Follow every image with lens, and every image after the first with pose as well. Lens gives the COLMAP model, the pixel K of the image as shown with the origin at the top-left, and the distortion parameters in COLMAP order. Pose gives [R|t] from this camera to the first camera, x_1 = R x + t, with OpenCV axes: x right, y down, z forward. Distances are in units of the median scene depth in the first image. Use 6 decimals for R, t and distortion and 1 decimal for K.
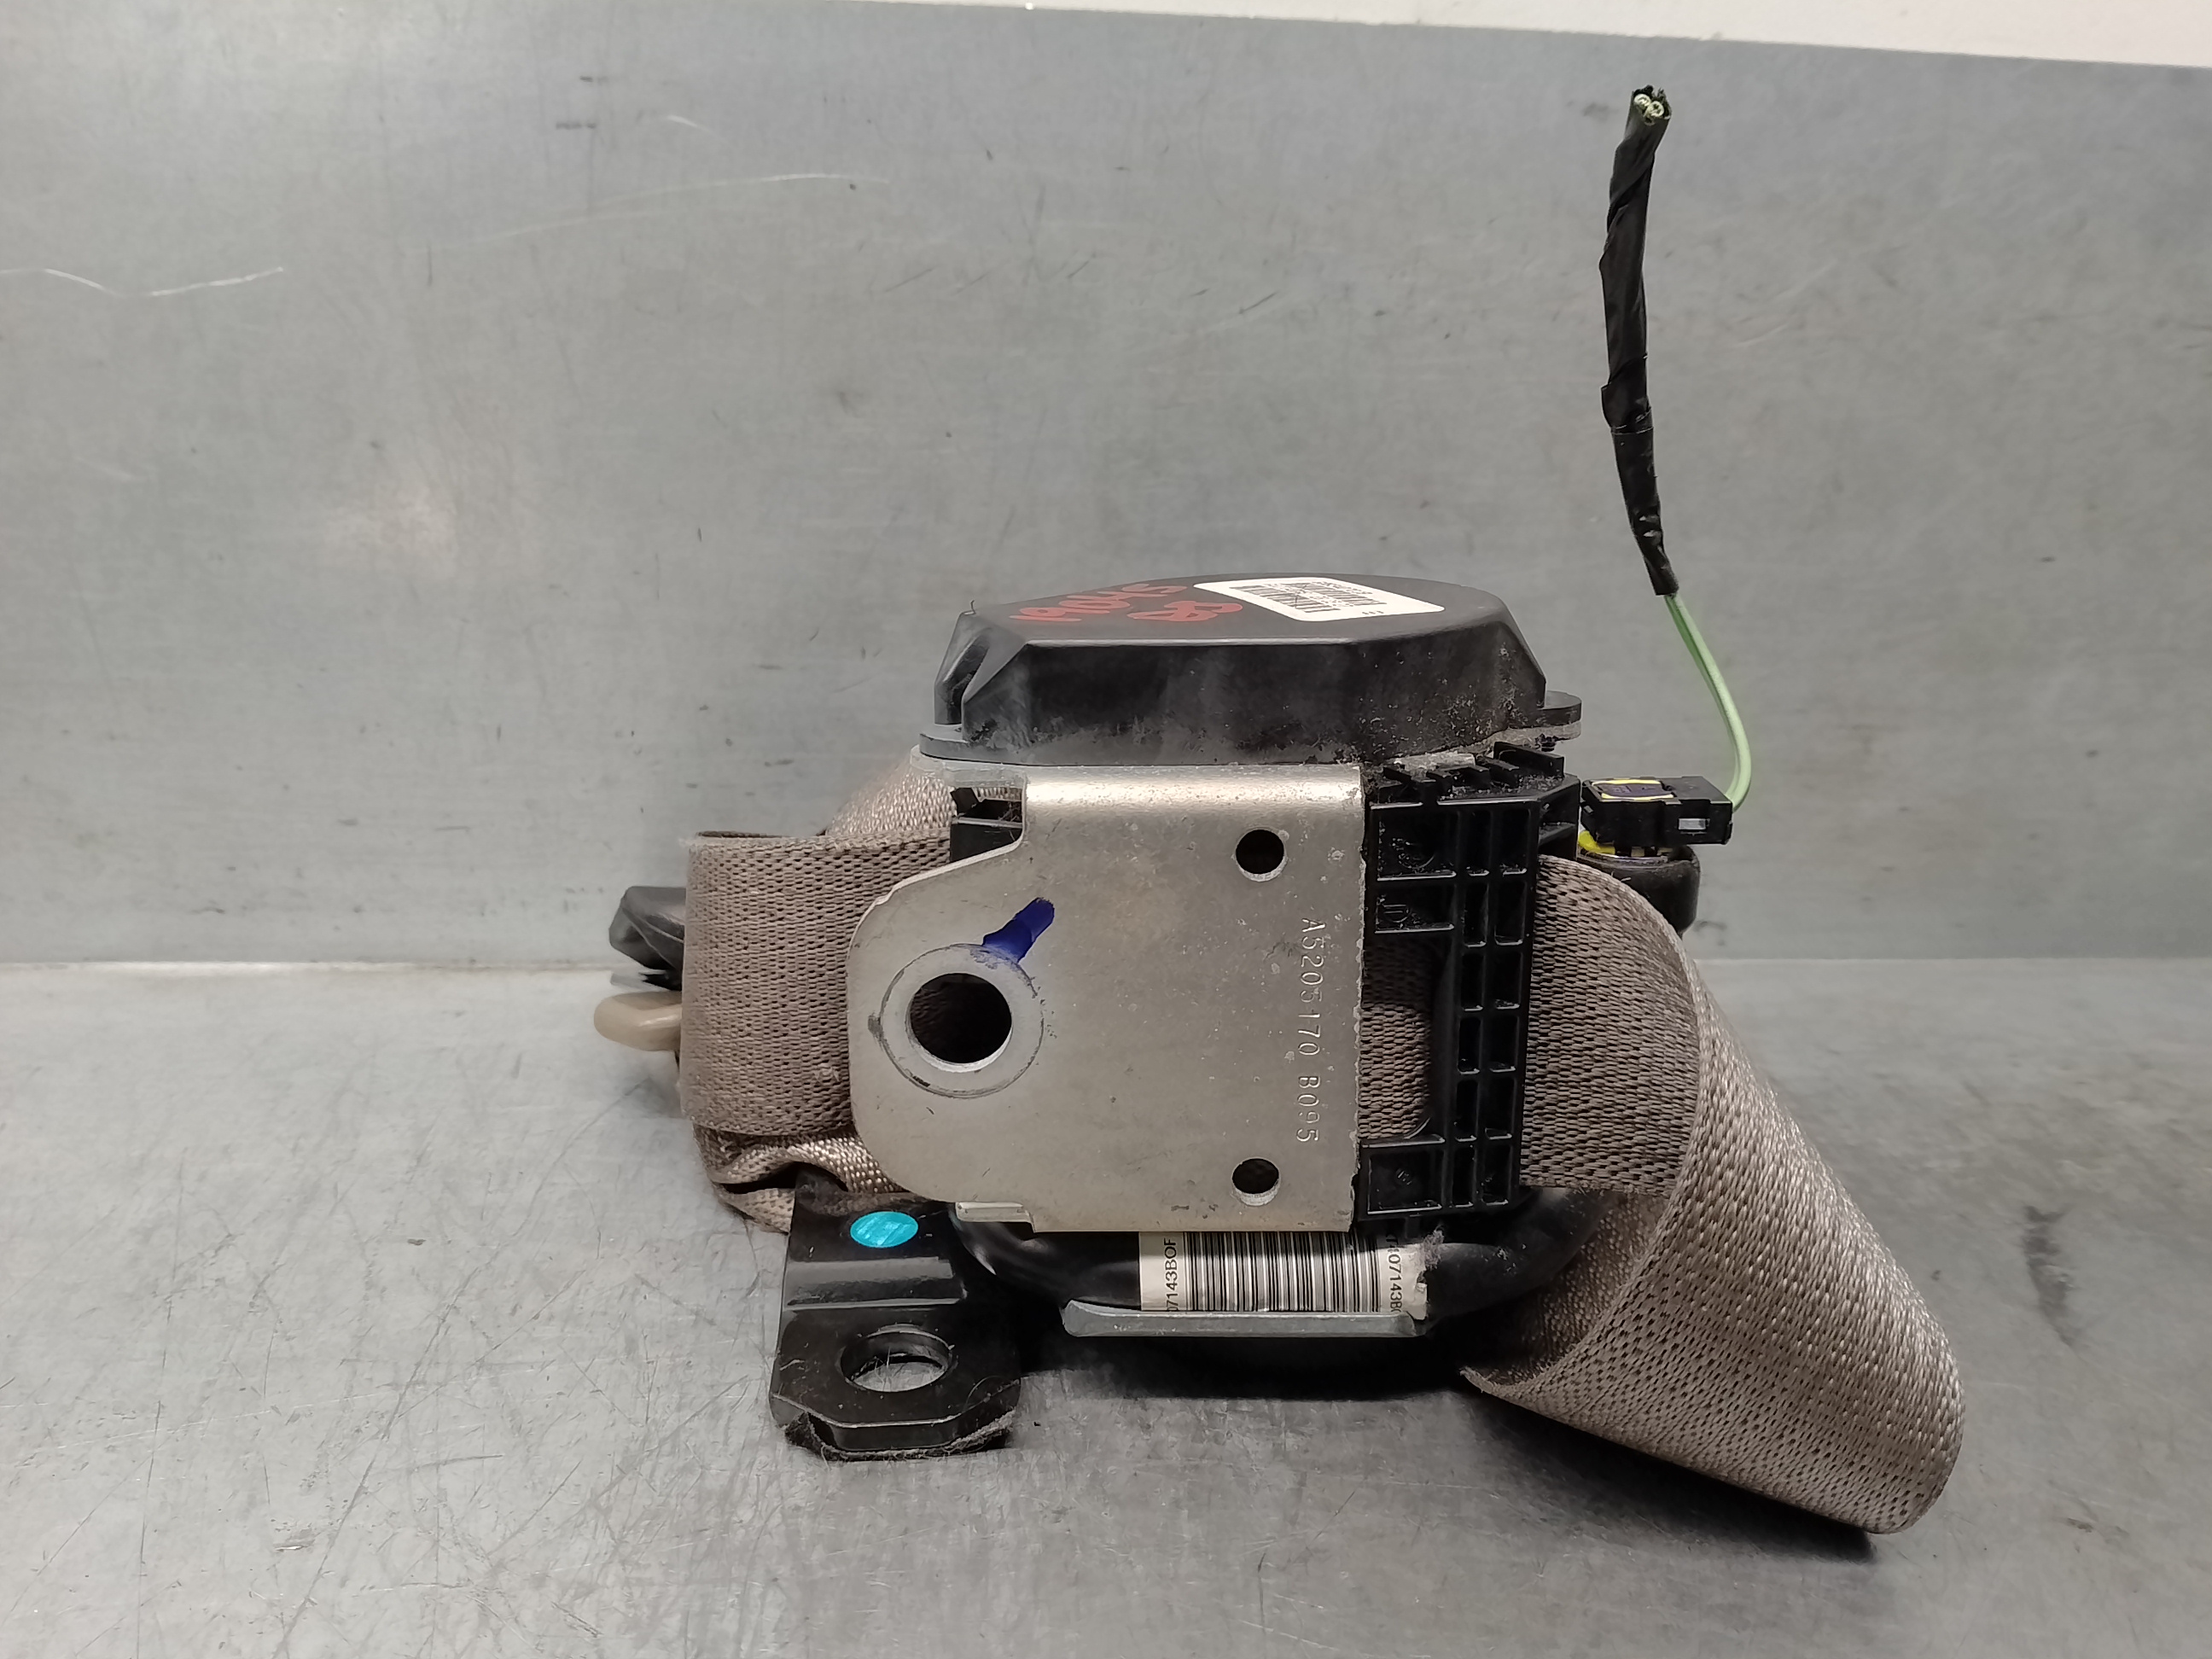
lens RADIAL K [[1792.6, 0, 1120.2], [0, 1792.6, 826.4], [0, 0, 1]] dist [0.027553, -0.119379]
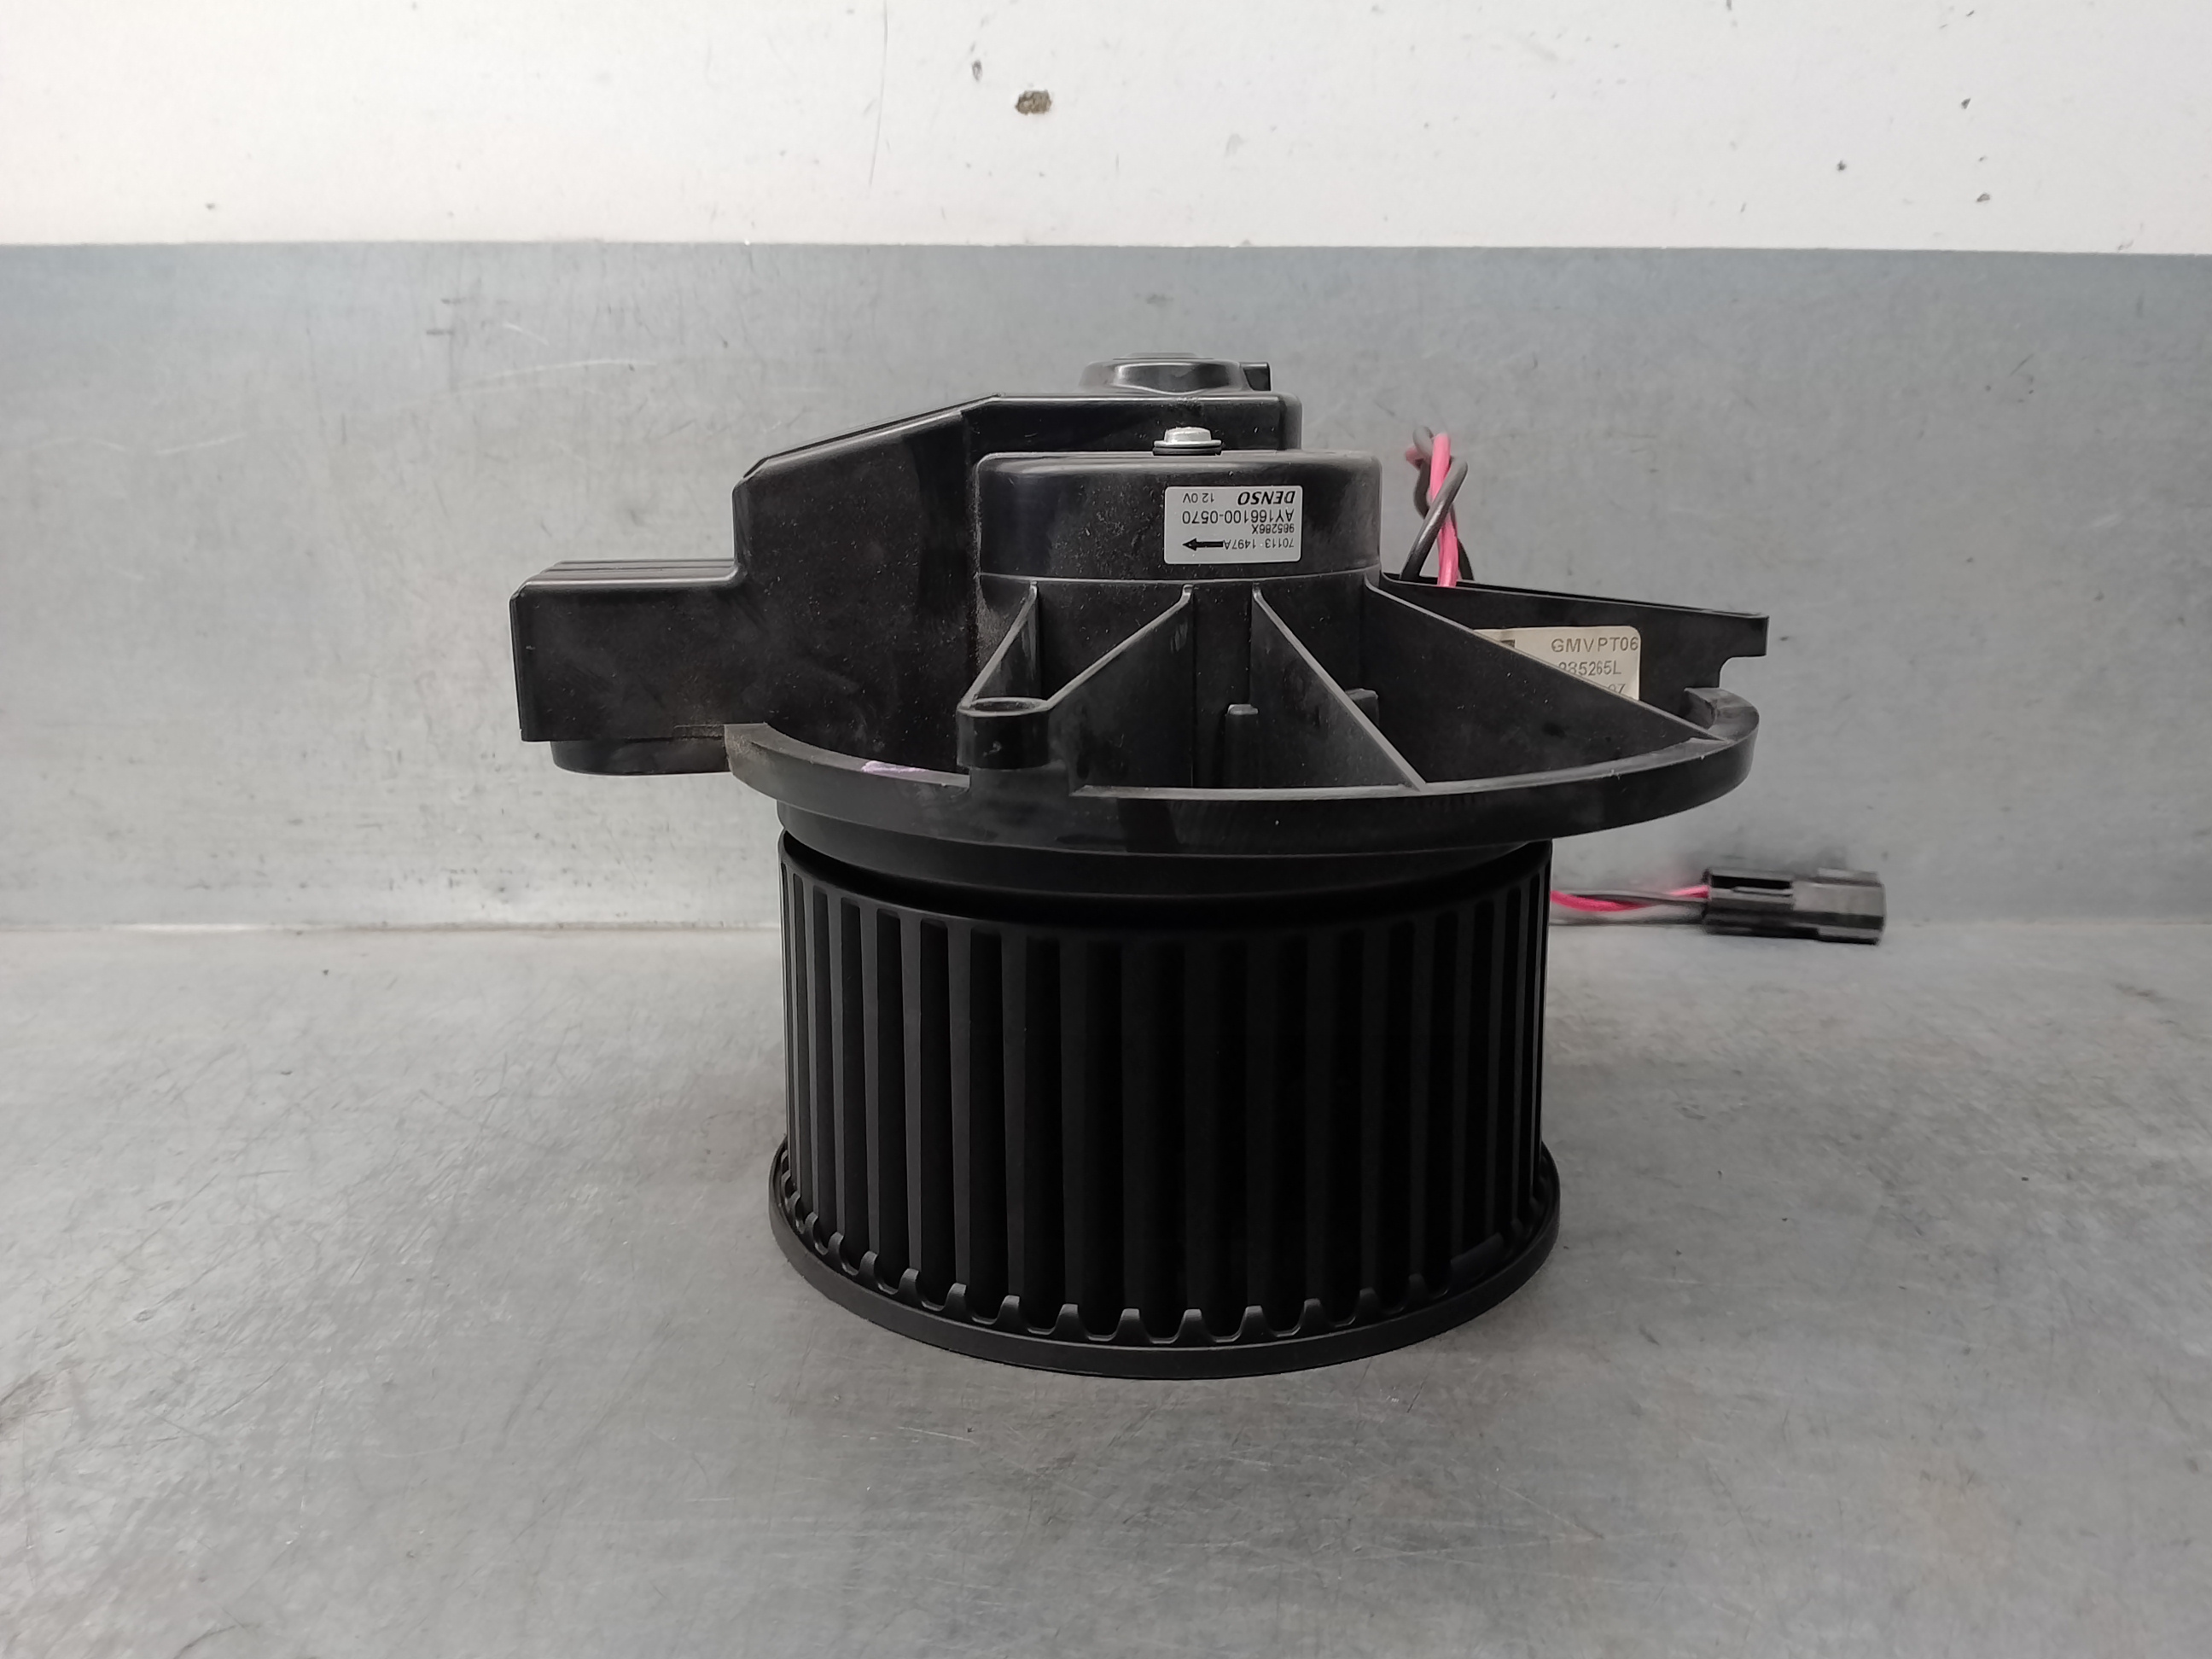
lens RADIAL K [[1792.6, 0, 1150.2], [0, 1792.6, 822.3], [0, 0, 1]] dist [0.027553, -0.119379]
pose [[0.998258, -0.011417, -0.057889, 0.337229], [0.008076, 0.998306, -0.057620, 0.090008], [0.058449, 0.057052, 0.996659, -0.376840]]
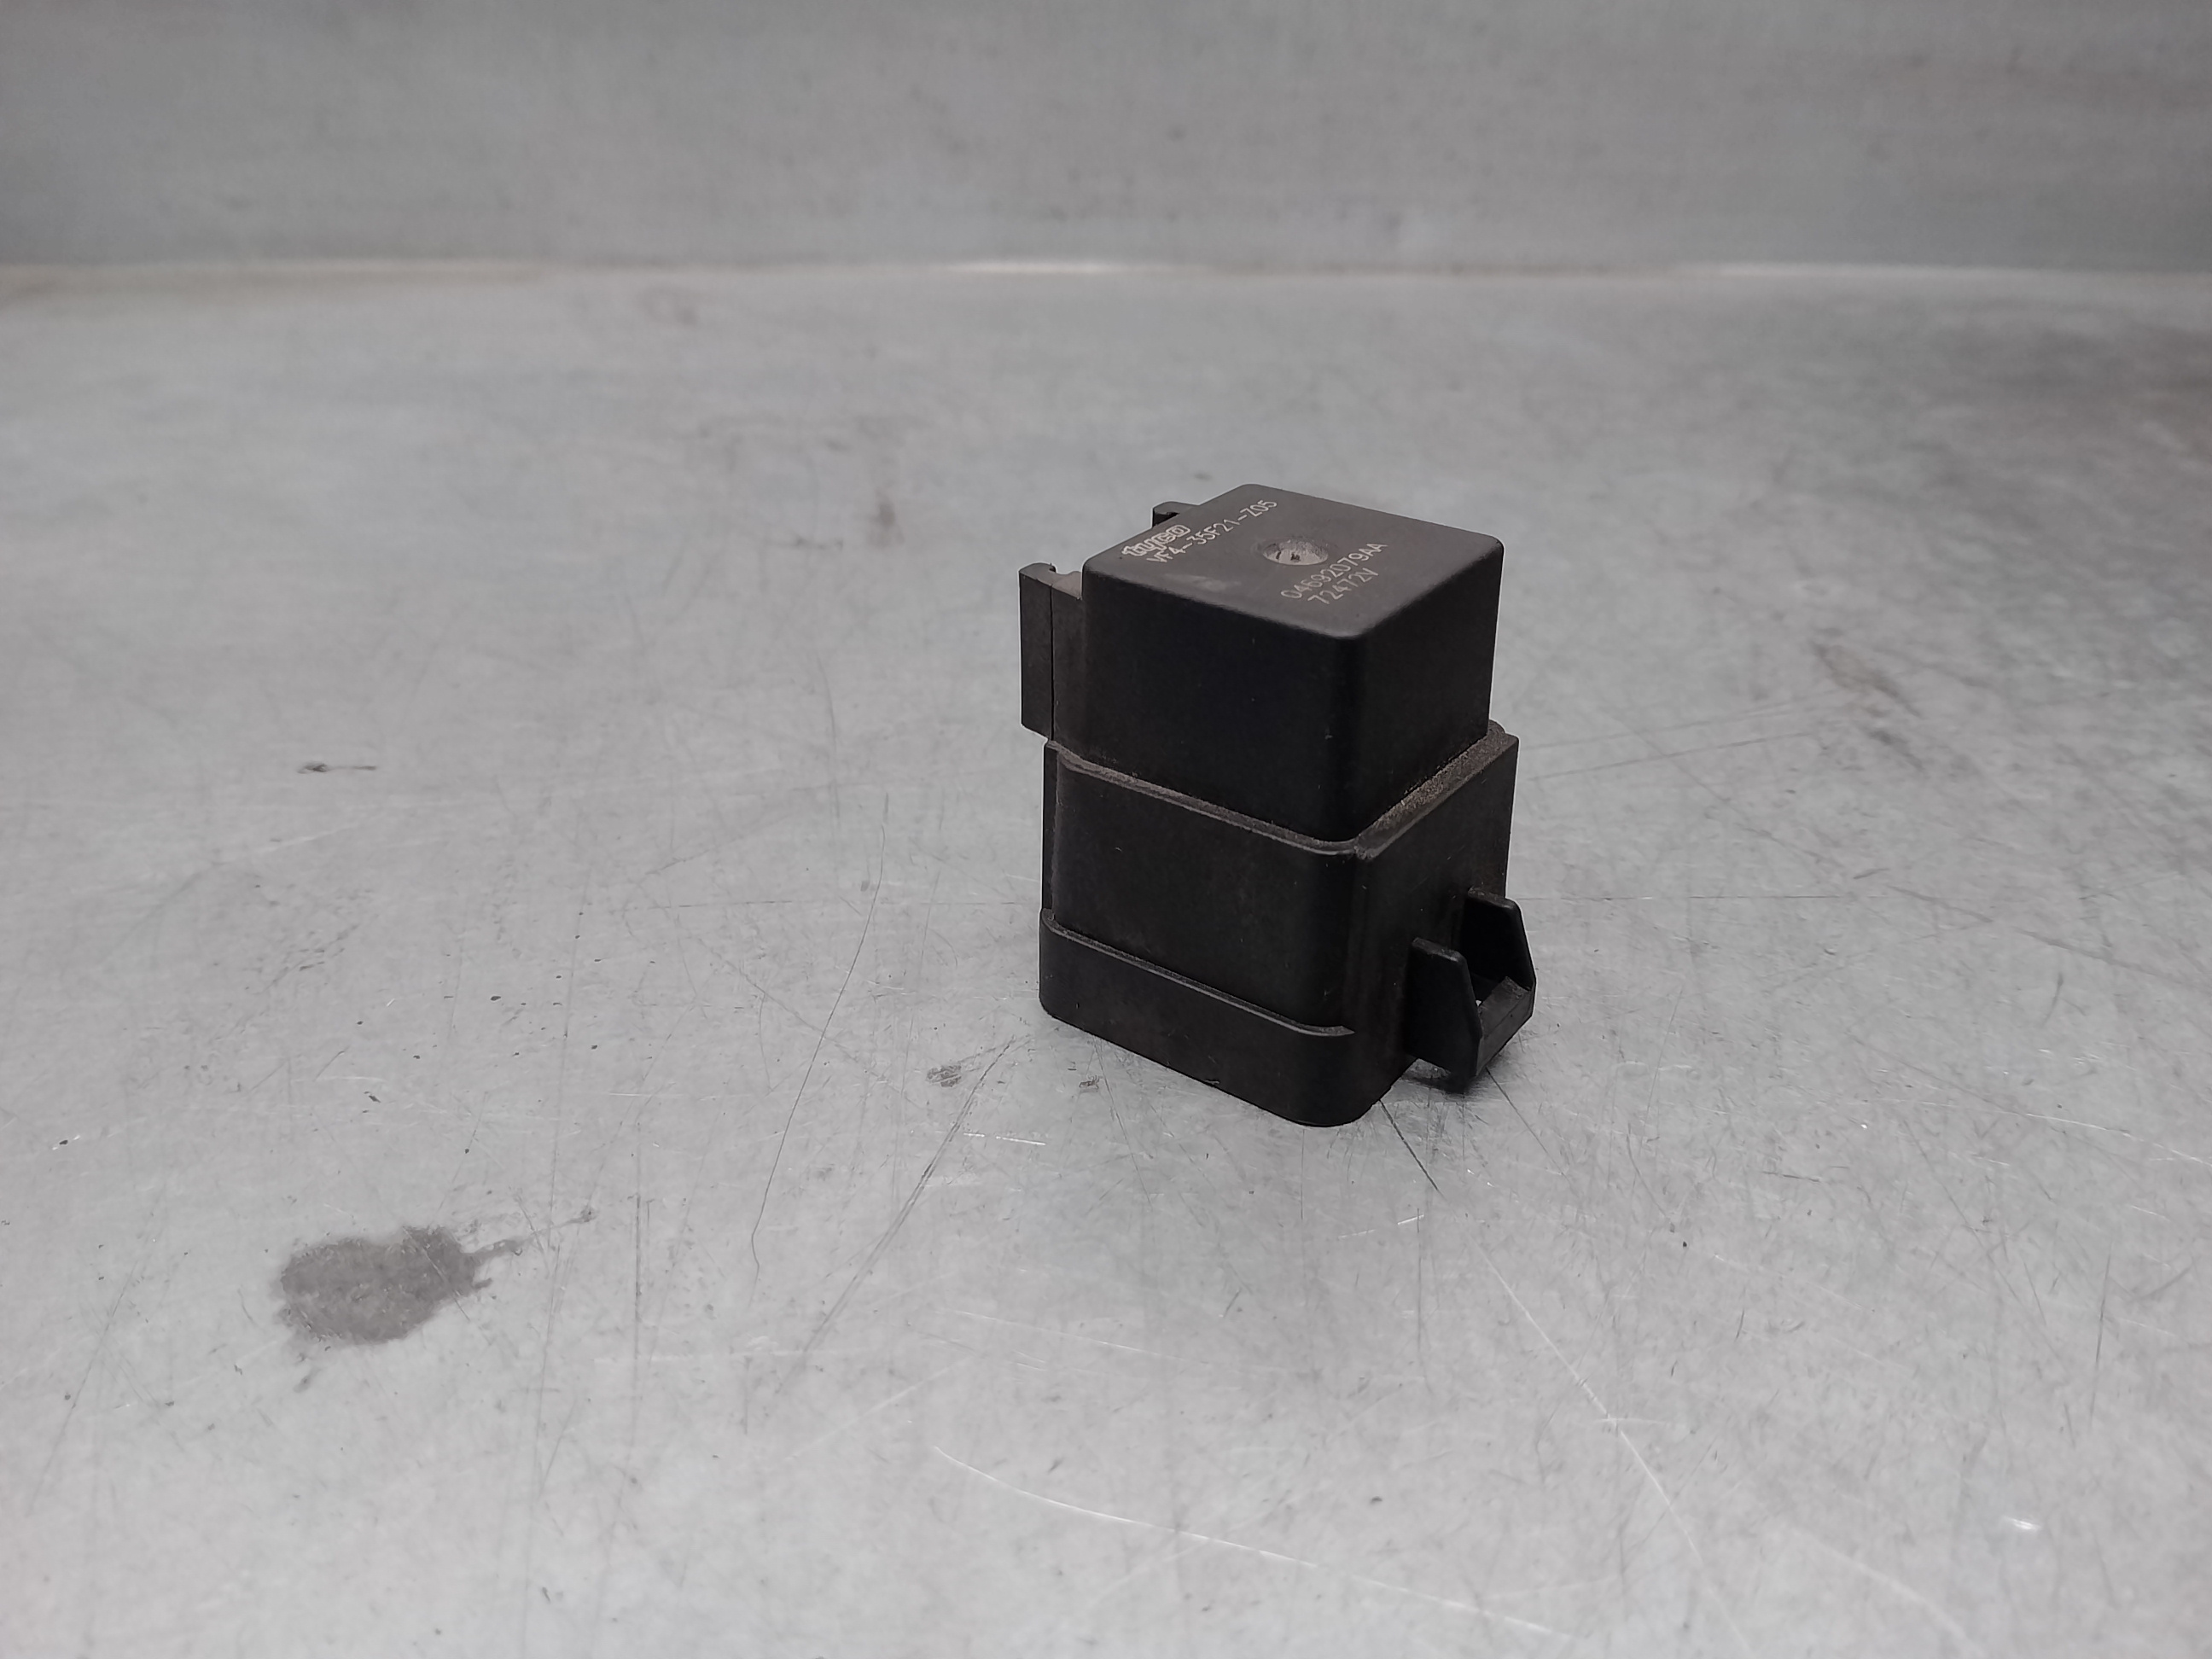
lens RADIAL K [[1792.6, 0, 1094.8], [0, 1792.6, 837.2], [0, 0, 1]] dist [0.027553, -0.119379]
pose [[0.999965, -0.003761, -0.007539, -0.511981], [0.005228, 0.978697, 0.205244, 0.225007], [0.006607, -0.205276, 0.978682, -0.274515]]
